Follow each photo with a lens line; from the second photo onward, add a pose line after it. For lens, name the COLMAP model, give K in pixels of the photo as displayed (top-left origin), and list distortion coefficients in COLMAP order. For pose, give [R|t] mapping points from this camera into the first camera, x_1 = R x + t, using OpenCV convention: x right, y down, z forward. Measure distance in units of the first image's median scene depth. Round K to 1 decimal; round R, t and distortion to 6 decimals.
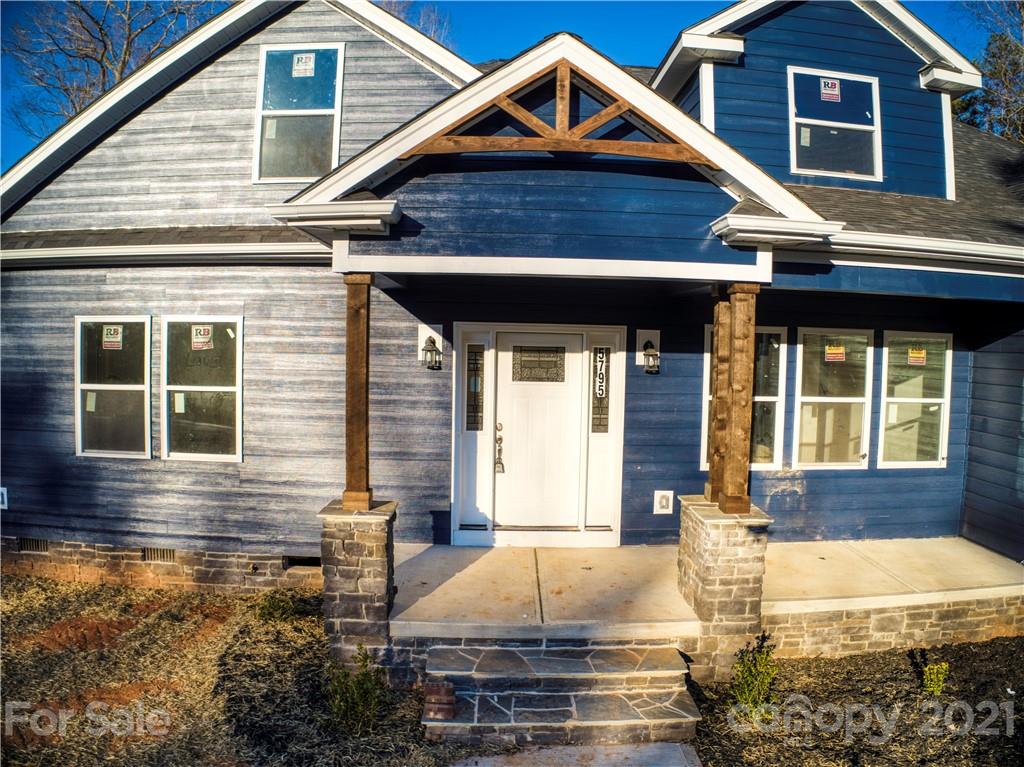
lens RADIAL K [[776.0, 0, 512.0], [0, 776.0, 383.5], [0, 0, 1]] dist [-0.250973, 0.072292]
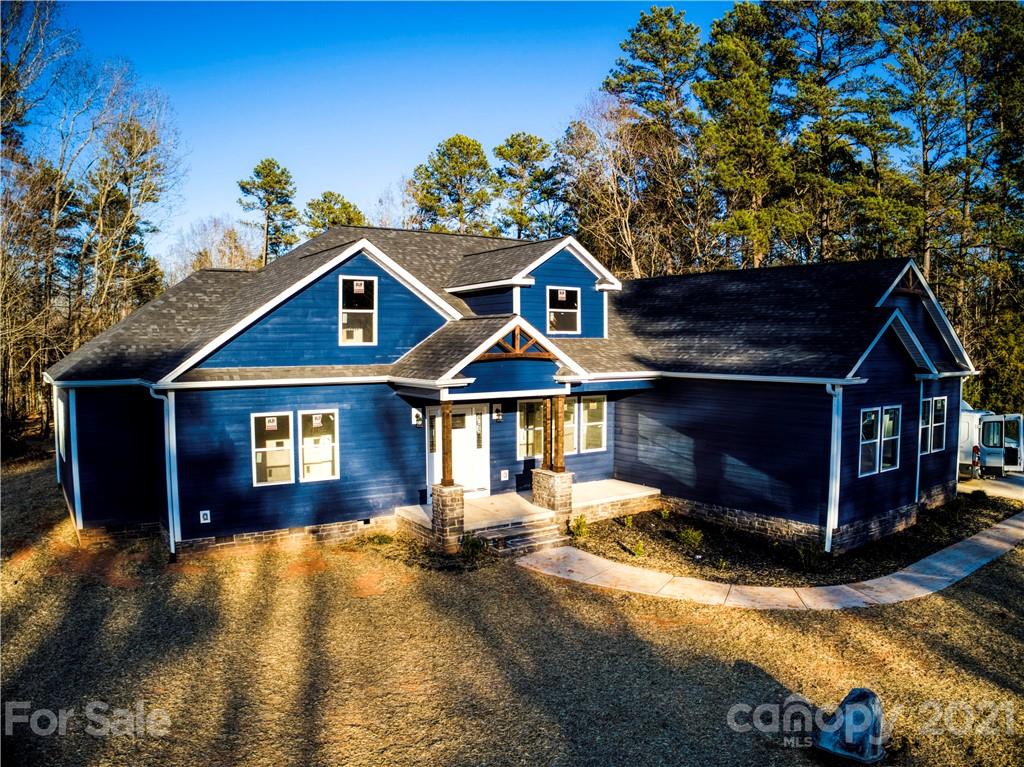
lens RADIAL K [[776.0, 0, 512.0], [0, 776.0, 383.5], [0, 0, 1]] dist [-0.250973, 0.072292]
pose [[0.838478, -0.049797, 0.542656, -1.101785], [0.048104, 0.998692, 0.017318, -0.174823], [-0.542809, 0.011583, 0.839777, -1.061722]]
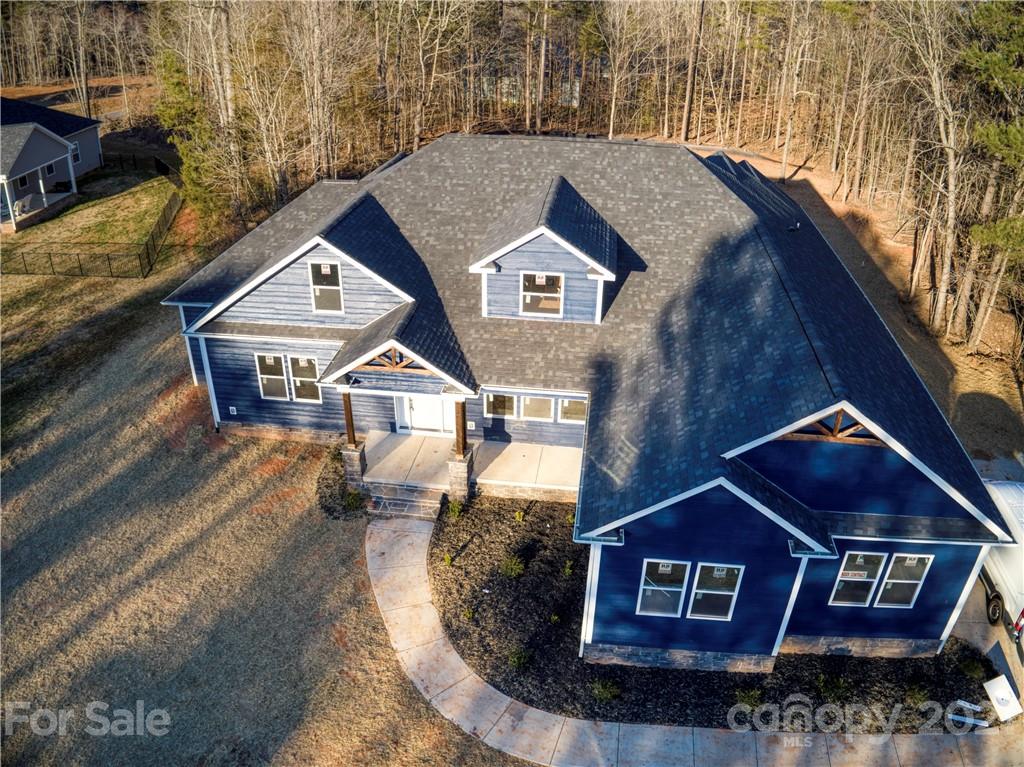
lens RADIAL K [[776.0, 0, 512.0], [0, 776.0, 383.5], [0, 0, 1]] dist [-0.250973, 0.072292]
pose [[0.986389, 0.072097, -0.147781, 0.755089], [0.001405, 0.895019, 0.446026, -1.234684], [0.164424, -0.440162, 0.882735, -1.370793]]
